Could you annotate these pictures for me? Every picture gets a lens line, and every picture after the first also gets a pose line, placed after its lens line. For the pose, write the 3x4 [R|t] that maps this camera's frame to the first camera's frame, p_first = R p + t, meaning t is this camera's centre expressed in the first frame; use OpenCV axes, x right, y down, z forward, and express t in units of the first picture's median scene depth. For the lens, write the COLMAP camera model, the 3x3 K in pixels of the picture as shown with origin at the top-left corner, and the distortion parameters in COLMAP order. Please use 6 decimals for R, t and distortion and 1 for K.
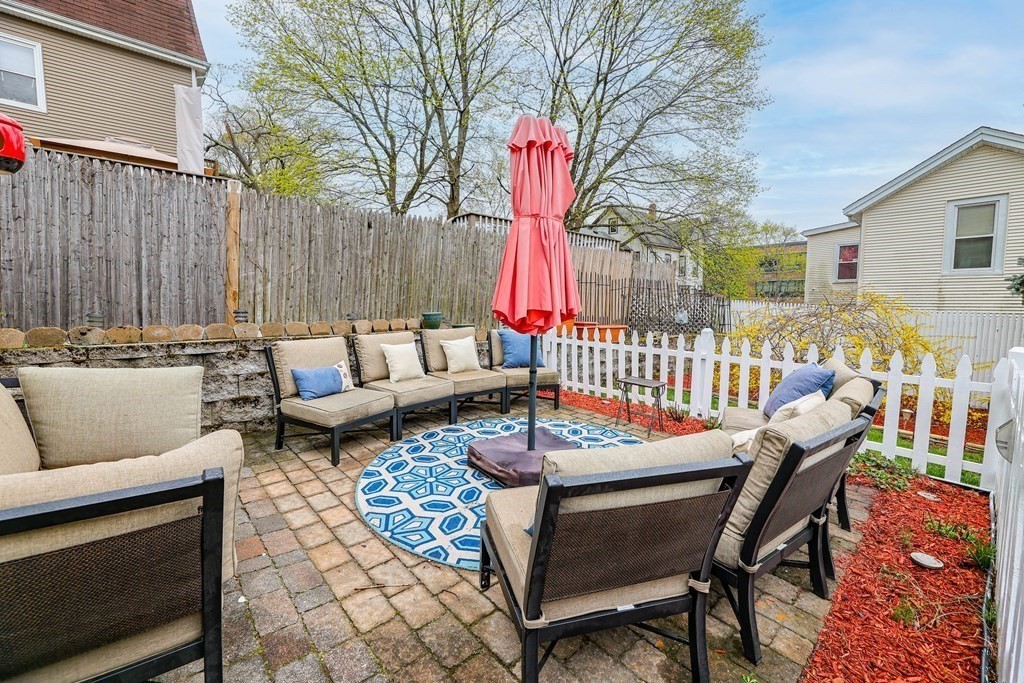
lens RADIAL K [[438.3, 0, 523.6], [0, 438.3, 339.9], [0, 0, 1]] dist [-0.000868, -0.000156]
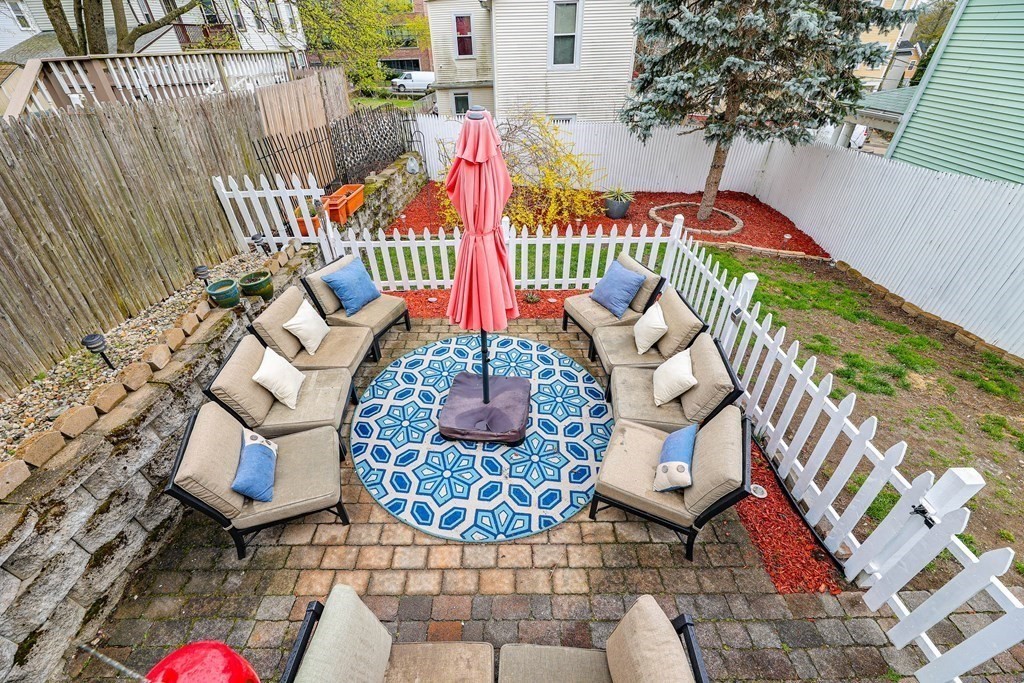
lens RADIAL K [[431.7, 0, 512.0], [0, 431.7, 341.5], [0, 0, 1]] dist [-0.000493, -0.000040]
pose [[0.657576, -0.462325, 0.594852, -0.613820], [0.078353, 0.827255, 0.556336, -0.589819], [-0.749302, -0.319225, 0.580208, 0.321359]]
